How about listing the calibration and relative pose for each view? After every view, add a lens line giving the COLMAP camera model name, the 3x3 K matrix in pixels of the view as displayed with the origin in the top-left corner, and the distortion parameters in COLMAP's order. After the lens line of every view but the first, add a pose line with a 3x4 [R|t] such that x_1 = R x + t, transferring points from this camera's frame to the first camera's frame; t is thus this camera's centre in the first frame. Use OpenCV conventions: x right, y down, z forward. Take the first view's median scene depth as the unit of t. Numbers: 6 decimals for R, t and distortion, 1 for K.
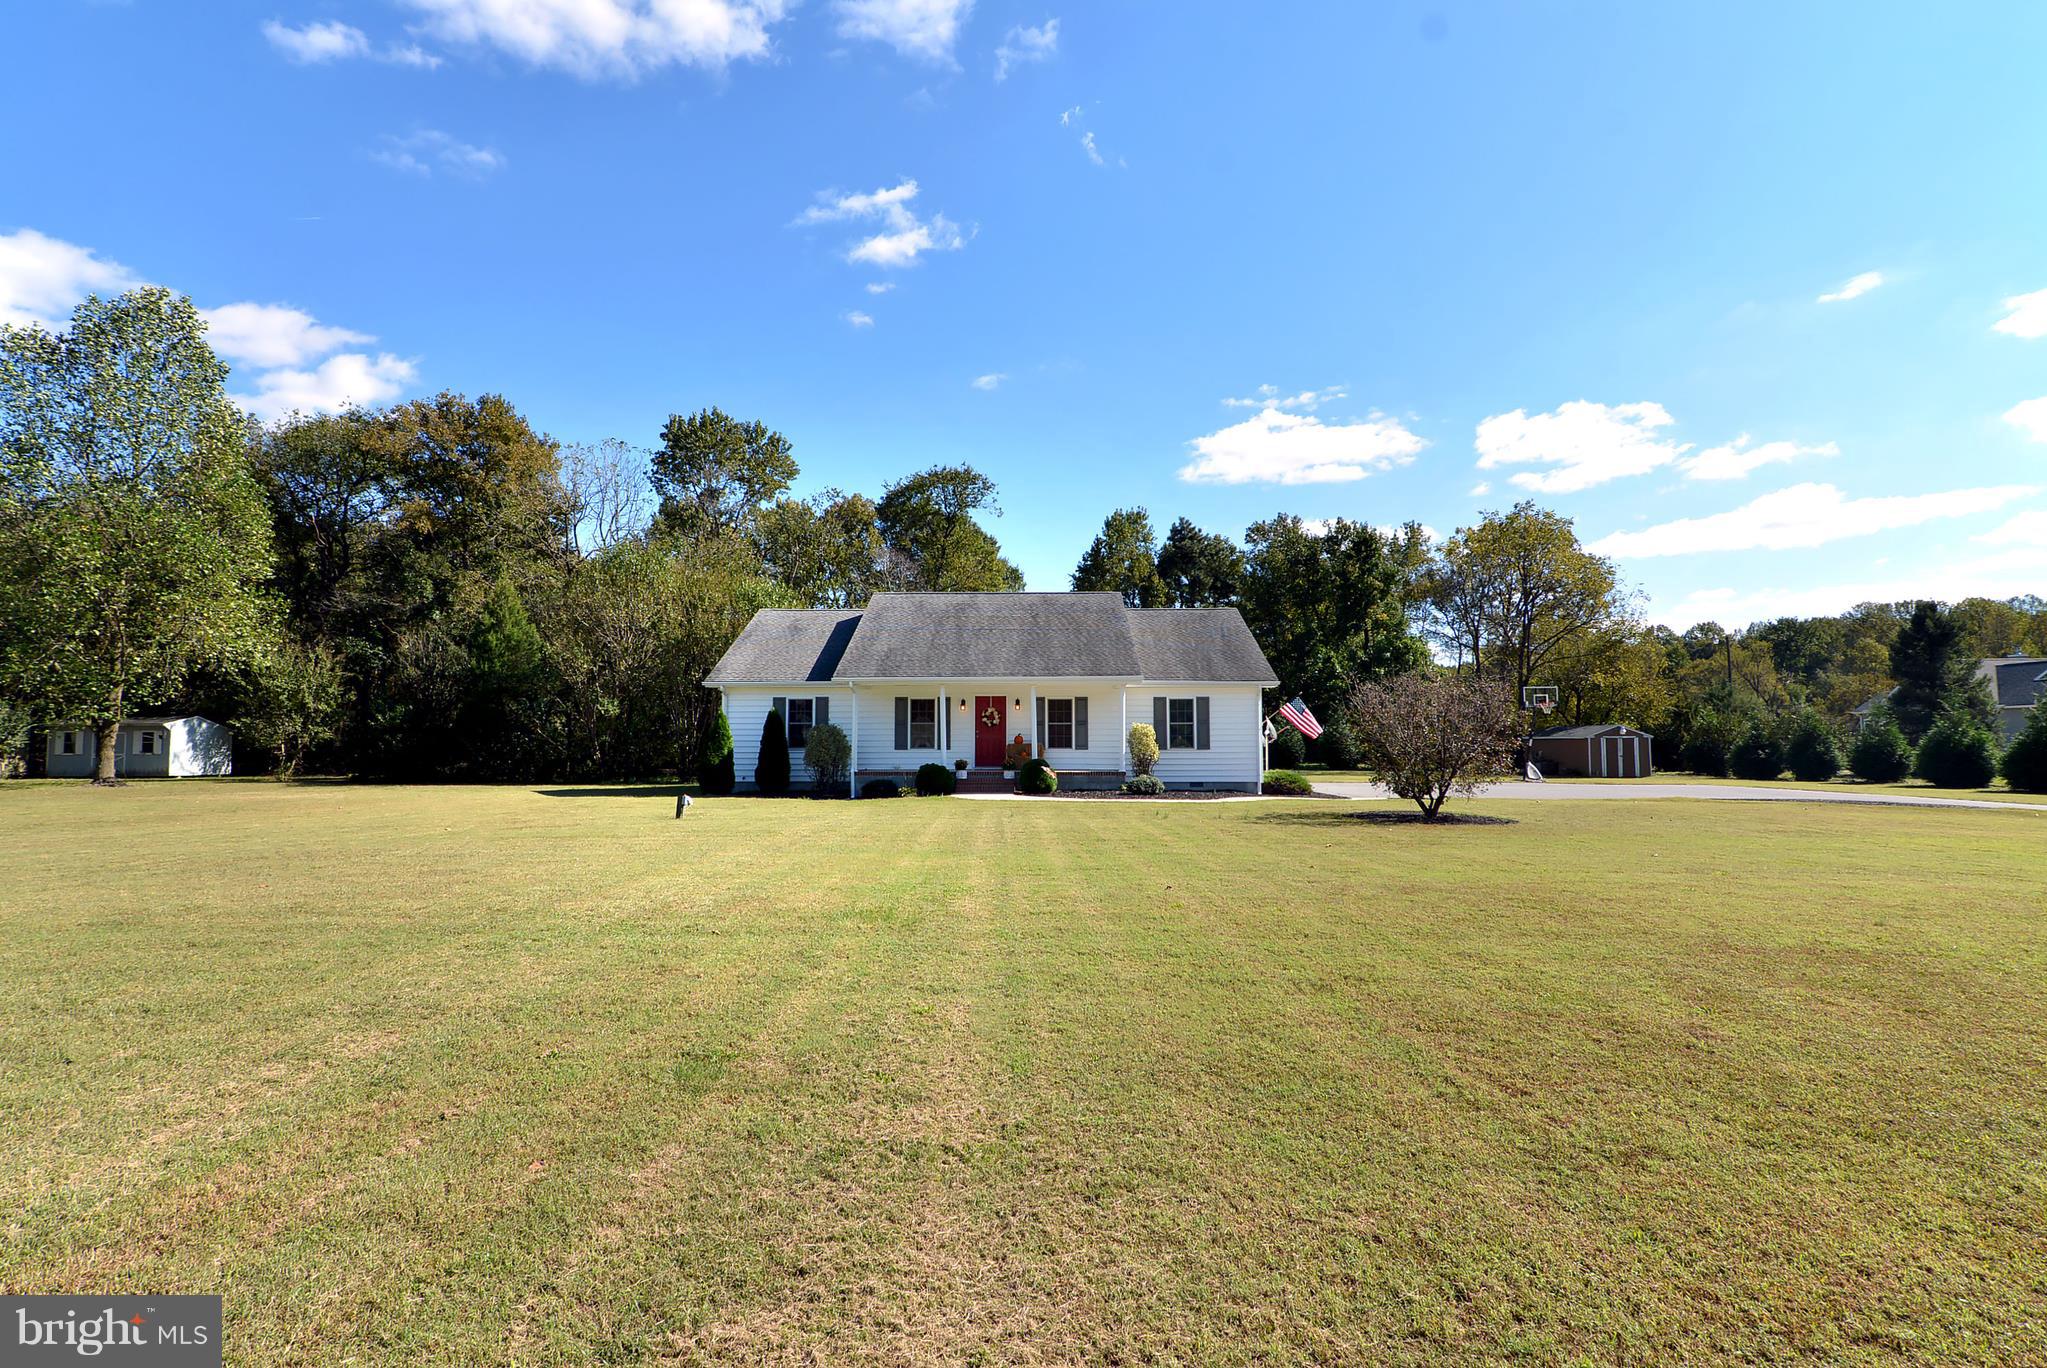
lens RADIAL K [[991.9, 0, 1018.9], [0, 991.9, 643.9], [0, 0, 1]] dist [0.043497, 0.000048]
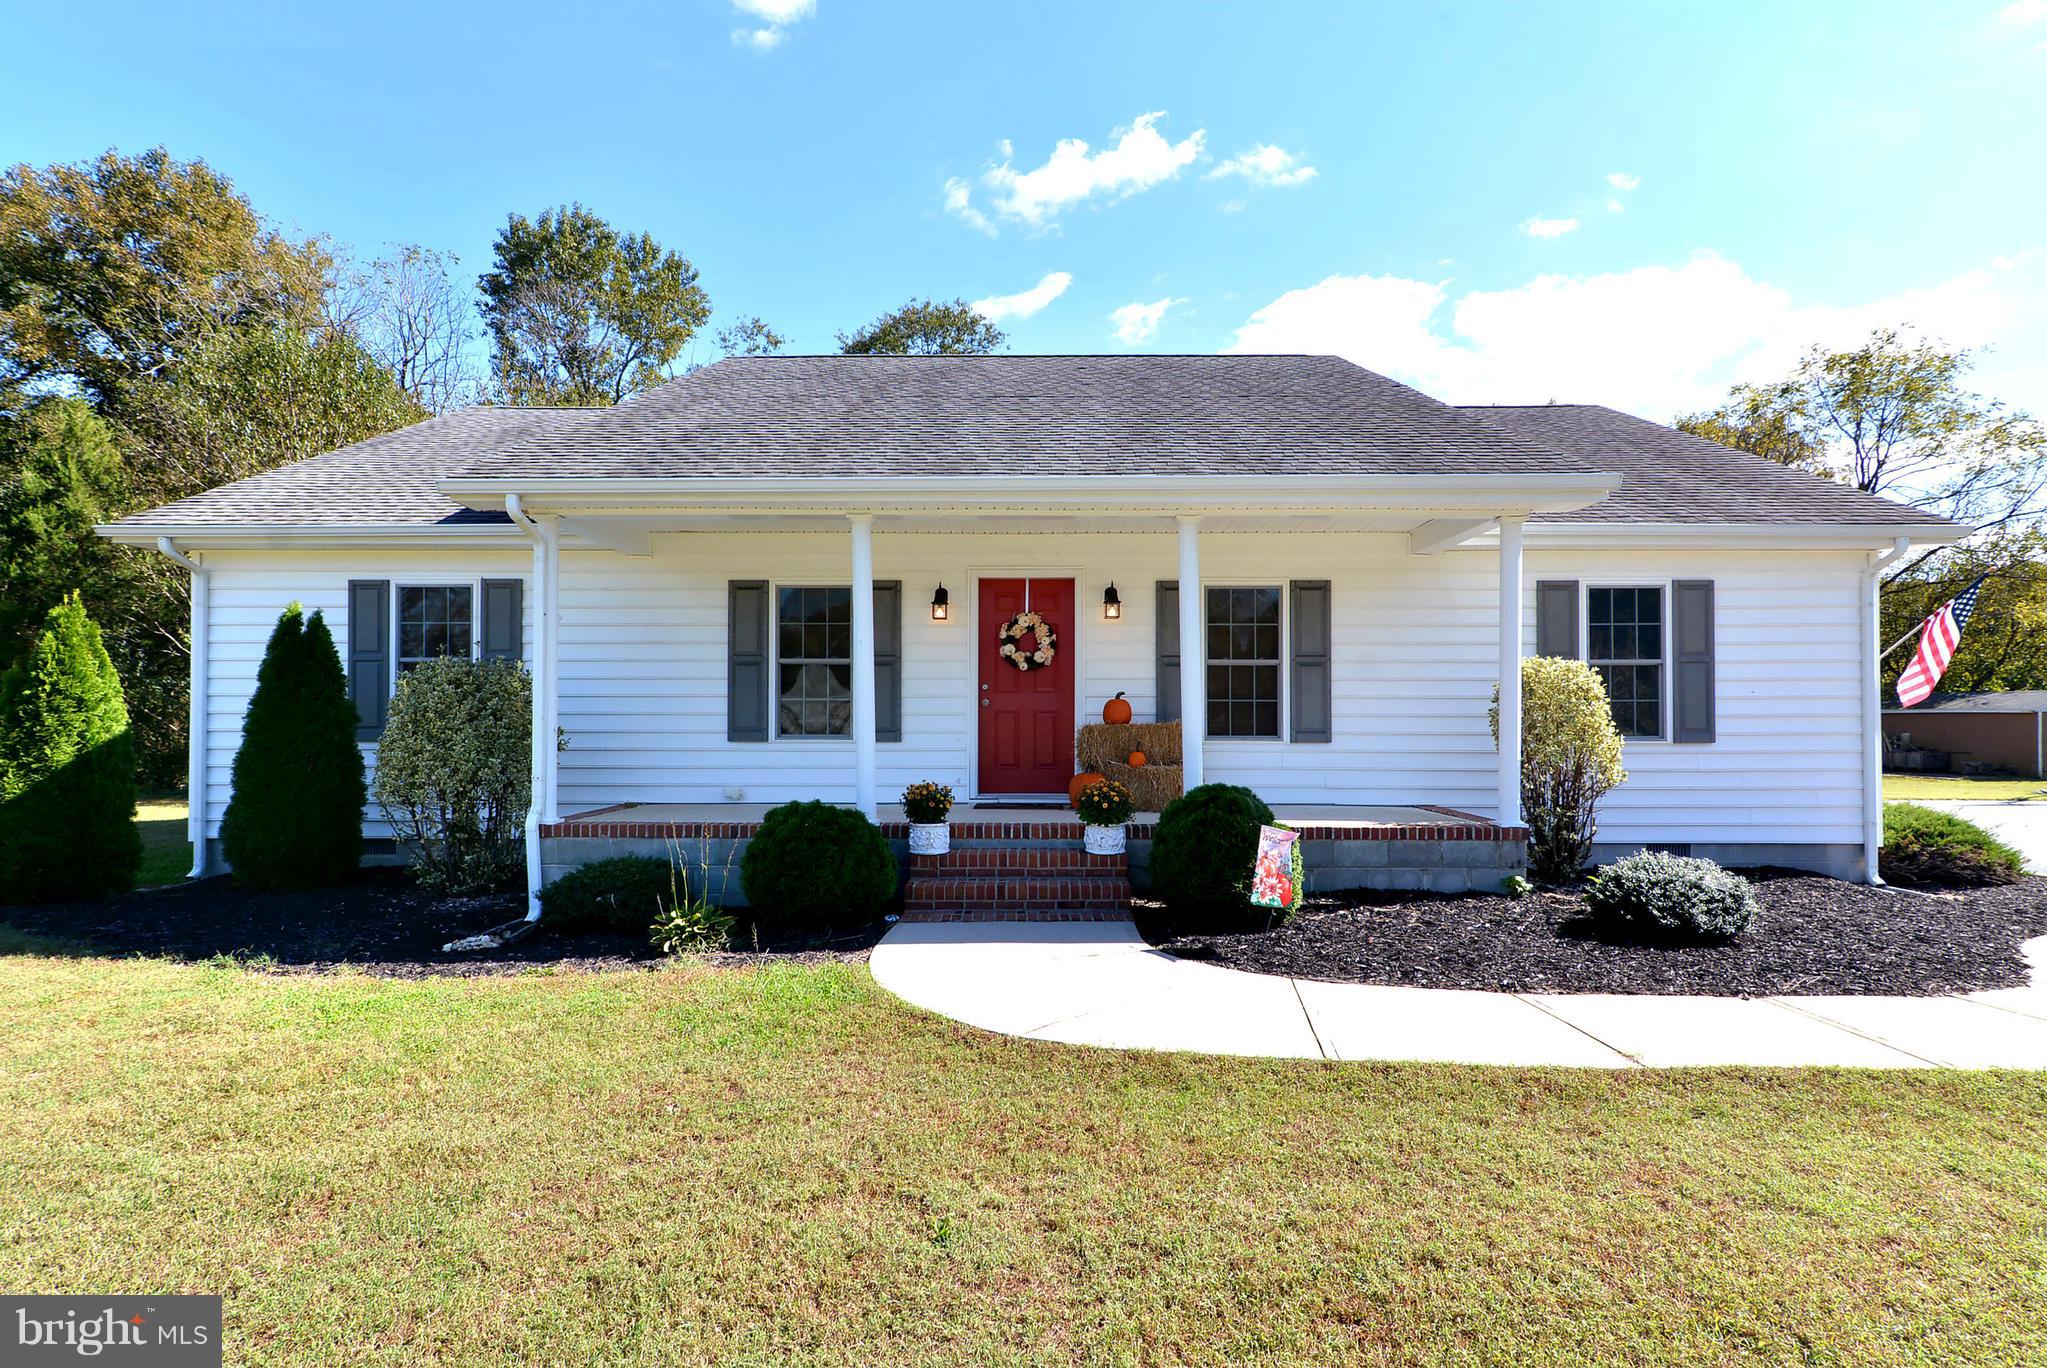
lens RADIAL K [[1000.5, 0, 1026.4], [0, 1000.5, 691.9], [0, 0, 1]] dist [0.020894, 0.000064]
pose [[0.999950, 0.002970, 0.009592, -0.031498], [-0.003668, 0.997278, 0.073639, 0.065980], [-0.009348, -0.073670, 0.997239, 0.675558]]
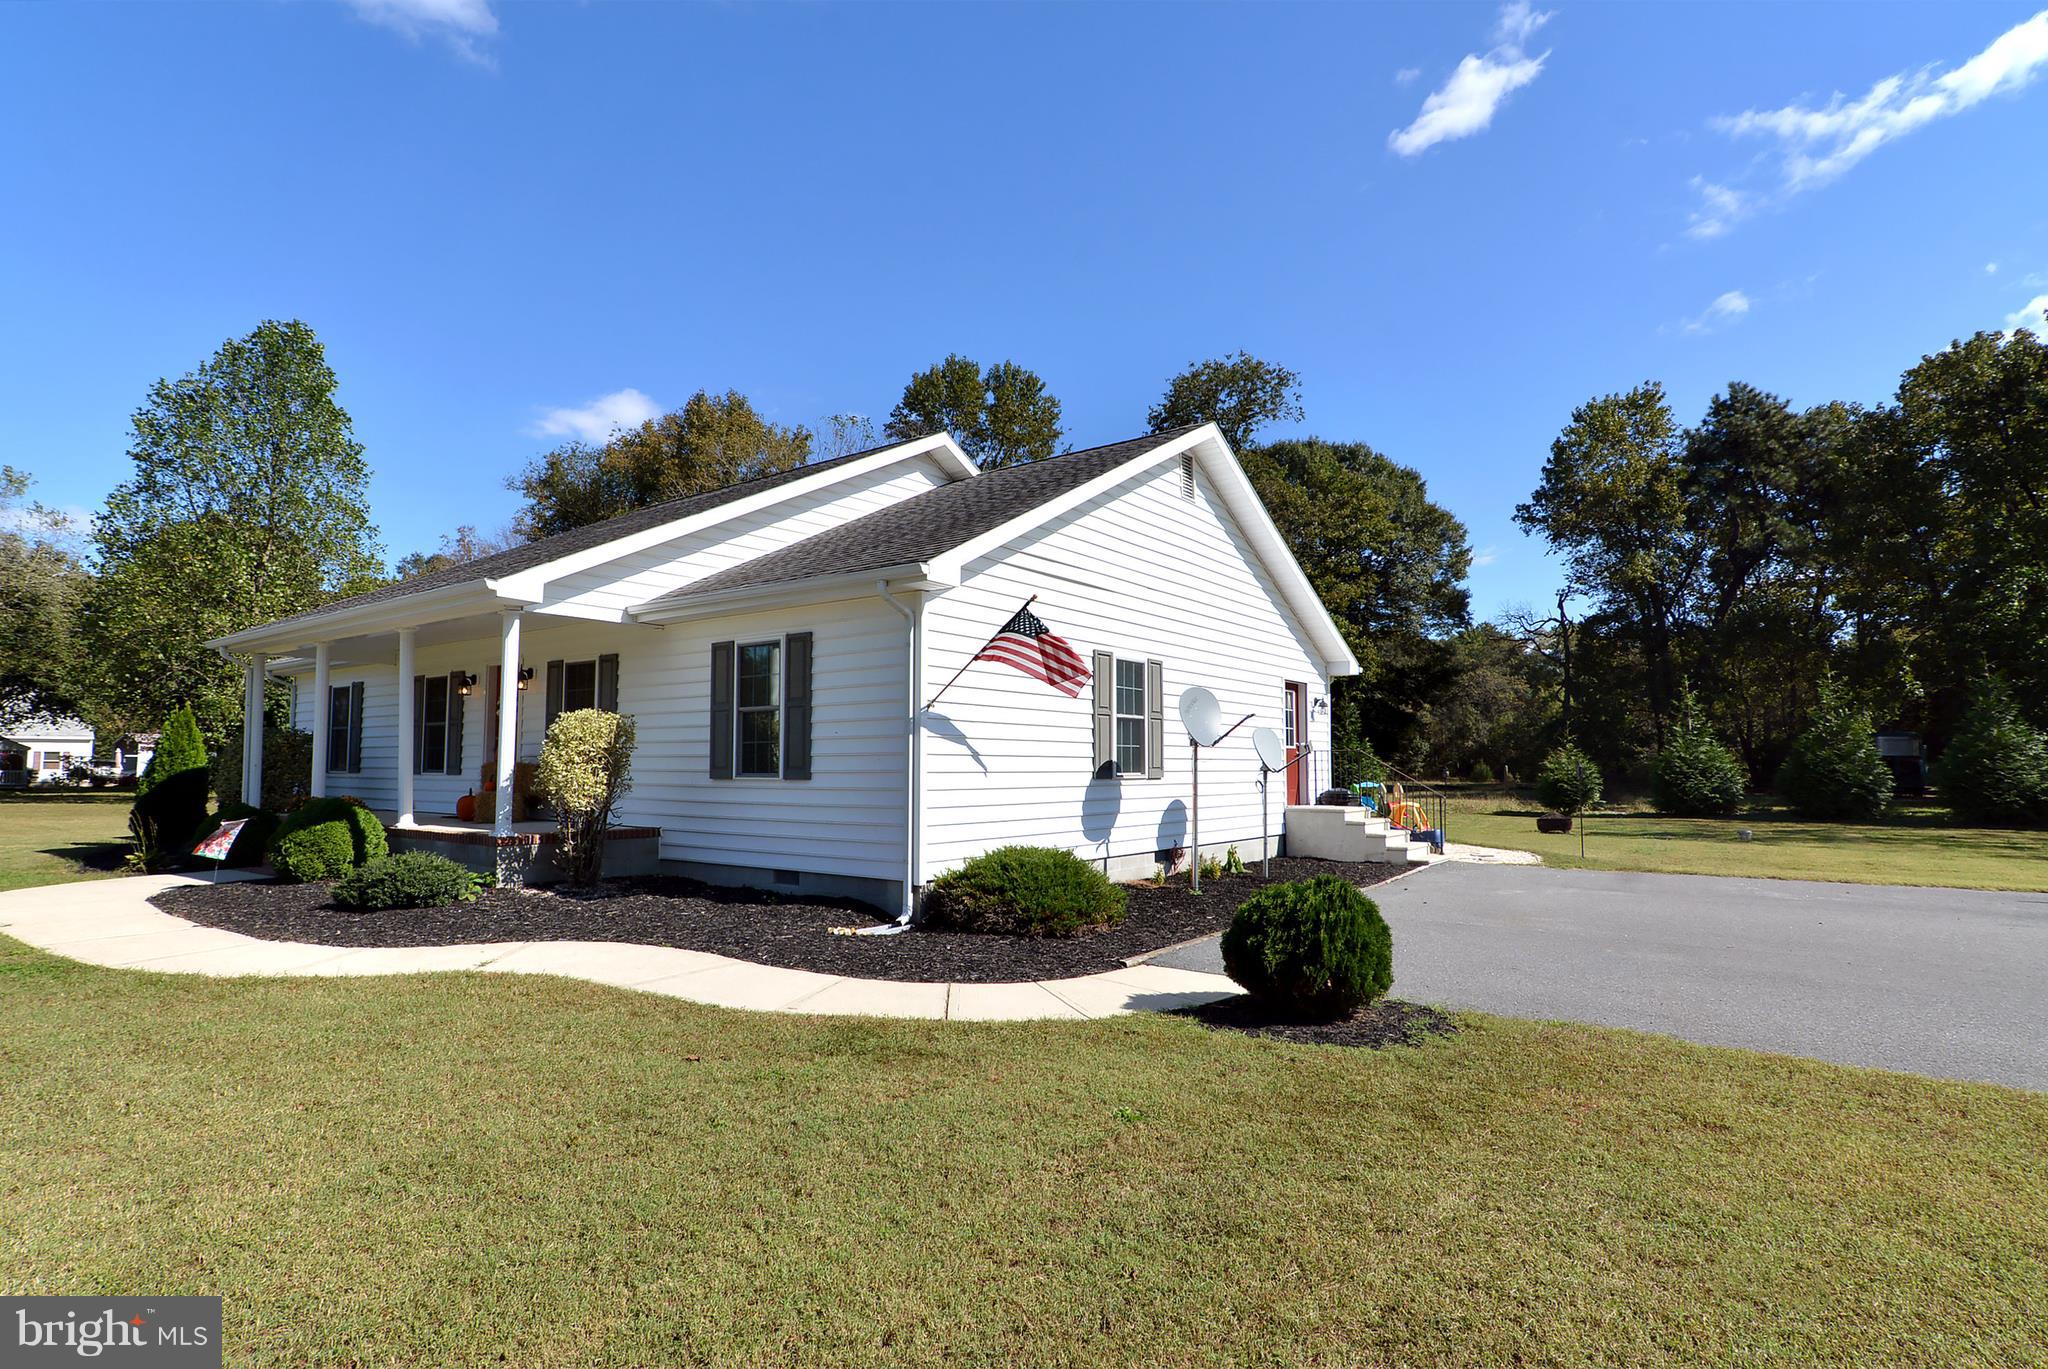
lens RADIAL K [[1008.5, 0, 1028.3], [0, 1008.5, 705.2], [0, 0, 1]] dist [0.000332, -0.000669]
pose [[0.812424, -0.029907, -0.582299, 0.458555], [0.052572, 0.998373, 0.022071, 0.075262], [0.580692, -0.048544, 0.812675, 0.753355]]
